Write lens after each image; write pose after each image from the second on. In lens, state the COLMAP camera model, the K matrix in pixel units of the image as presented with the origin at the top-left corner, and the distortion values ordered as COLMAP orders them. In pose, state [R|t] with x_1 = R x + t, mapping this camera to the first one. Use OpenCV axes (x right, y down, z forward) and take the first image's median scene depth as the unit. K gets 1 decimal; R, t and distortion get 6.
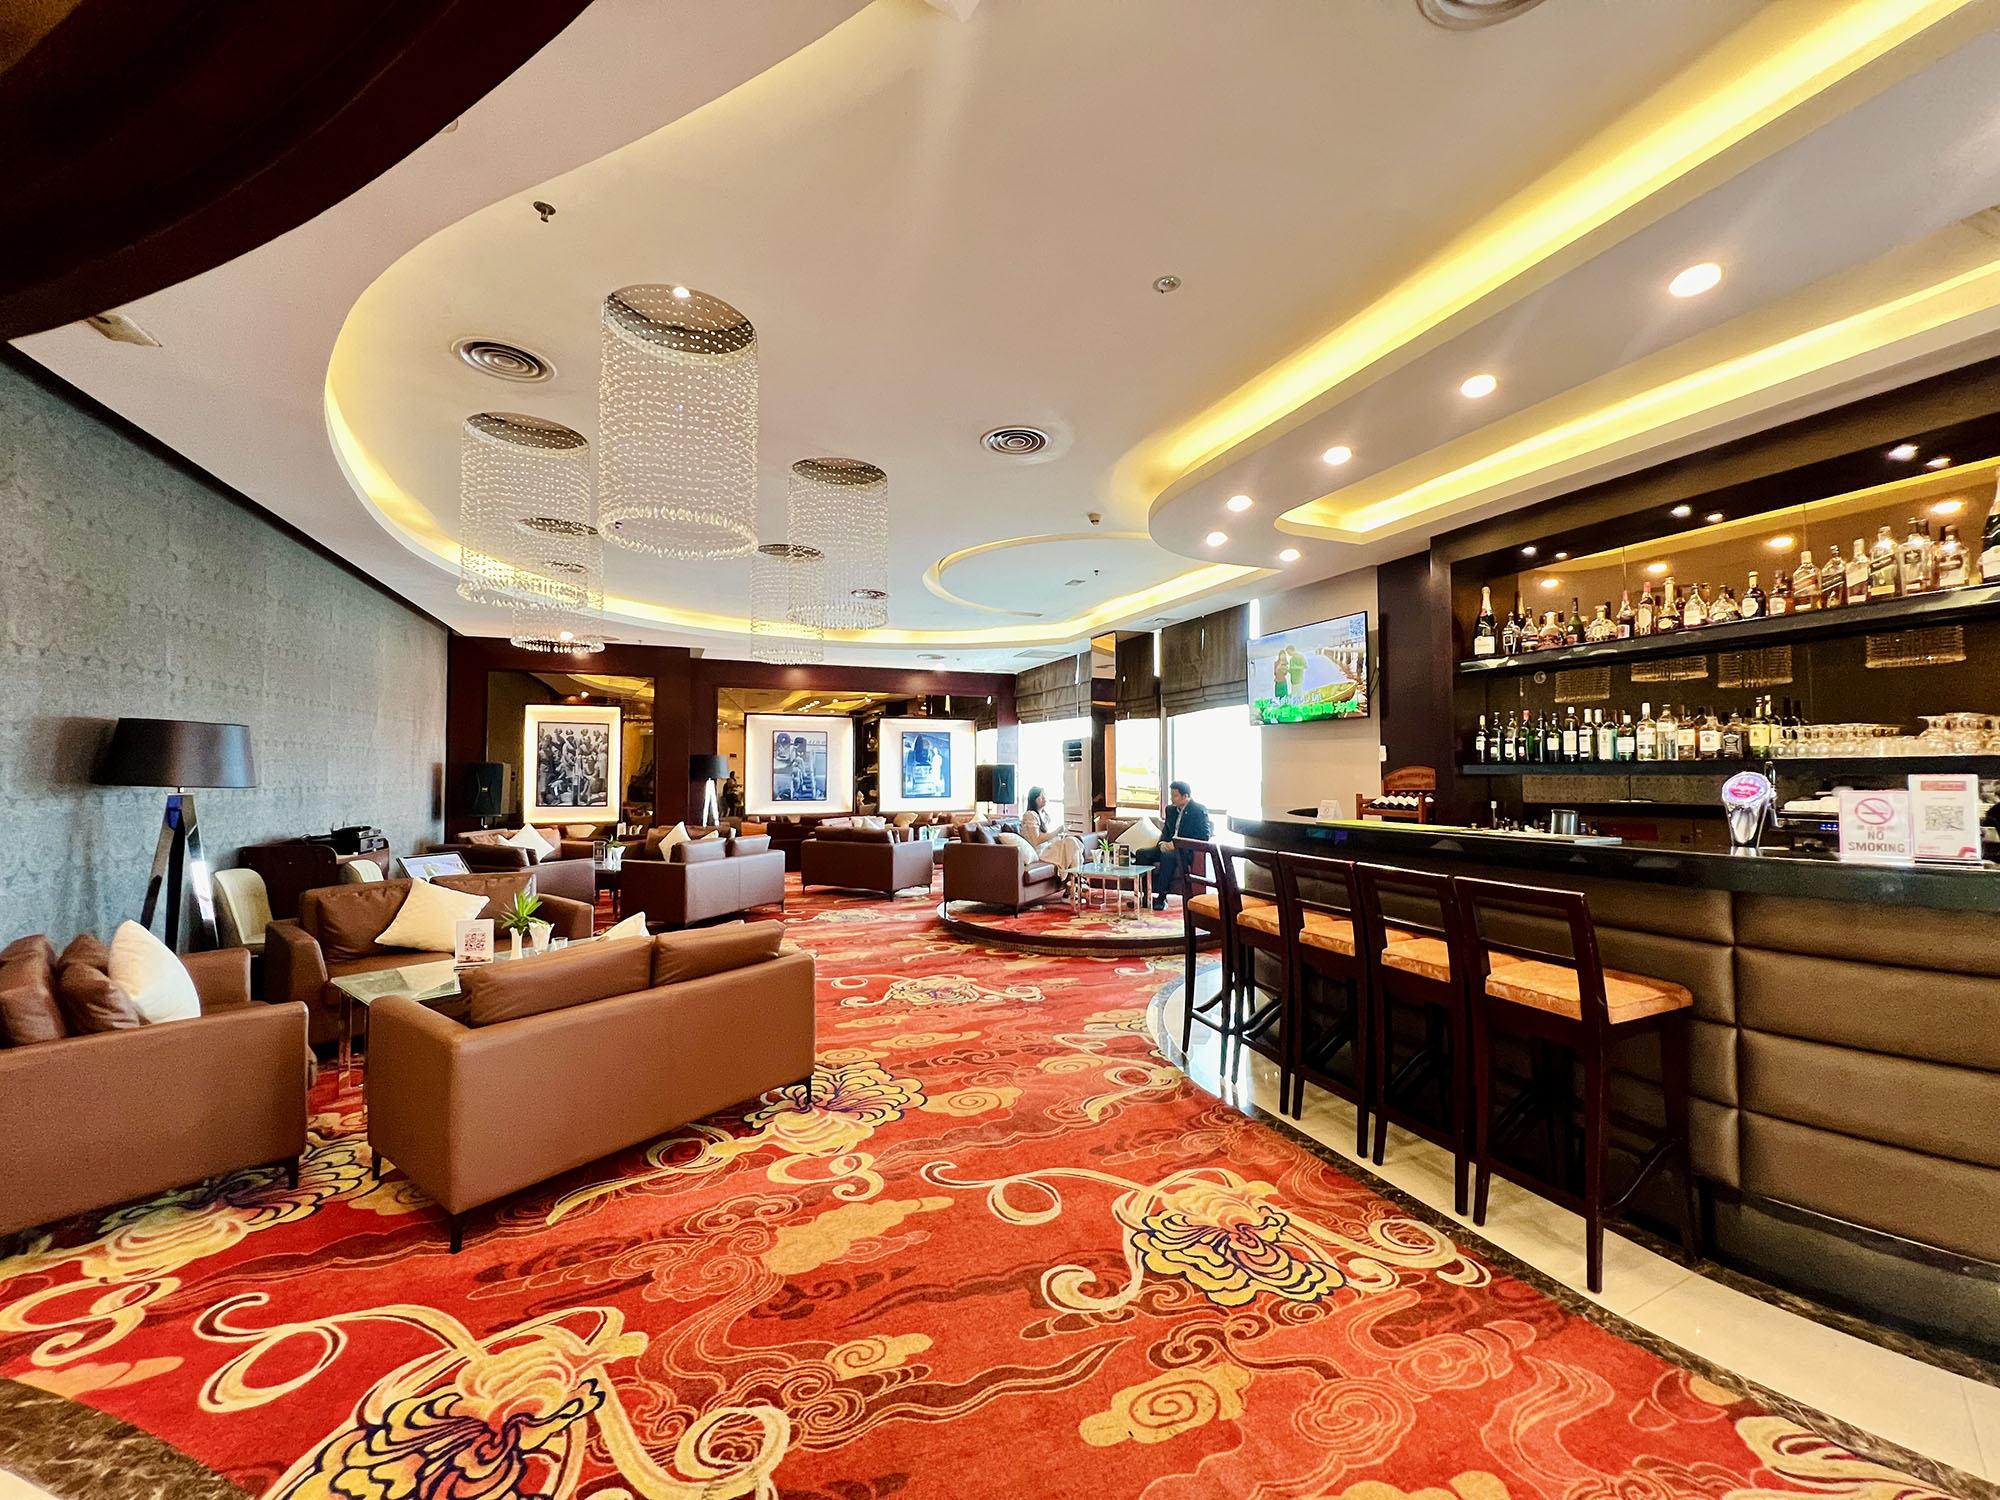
lens RADIAL K [[804.6, 0, 1000.0], [0, 804.6, 750.0], [0, 0, 1]] dist [-0.002538, 0.000148]
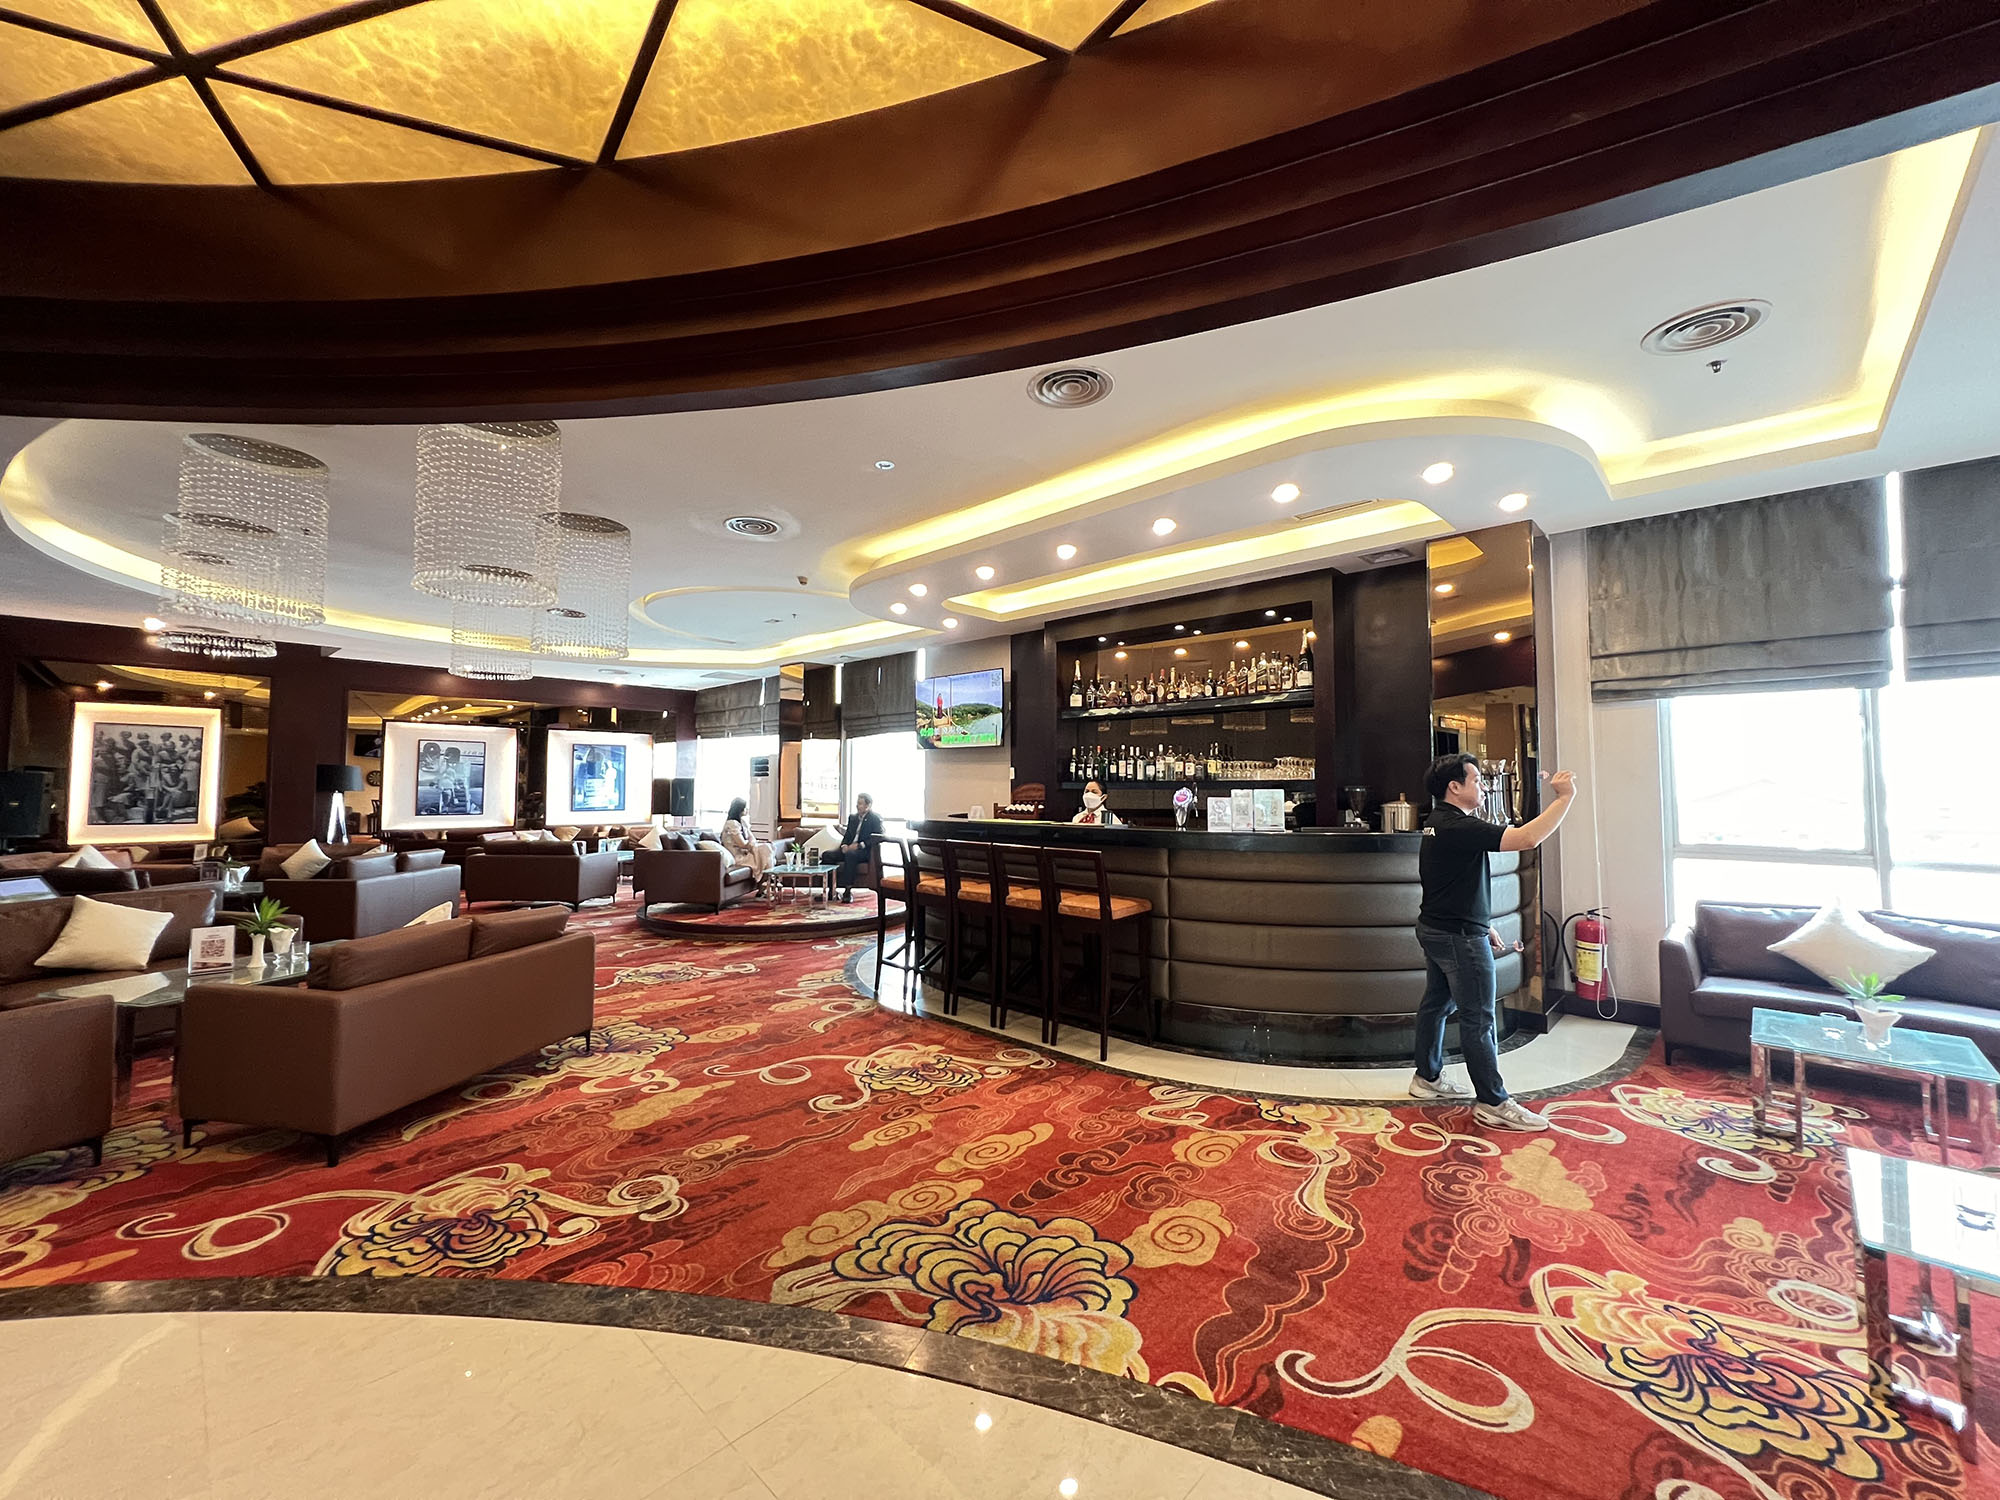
lens RADIAL K [[804.6, 0, 1000.0], [0, 804.6, 750.0], [0, 0, 1]] dist [-0.002538, 0.000148]
pose [[0.911837, 0.022449, 0.409939, -0.150467], [-0.015547, 0.999676, -0.020163, -0.010941], [-0.410259, 0.012012, 0.911890, -0.345417]]
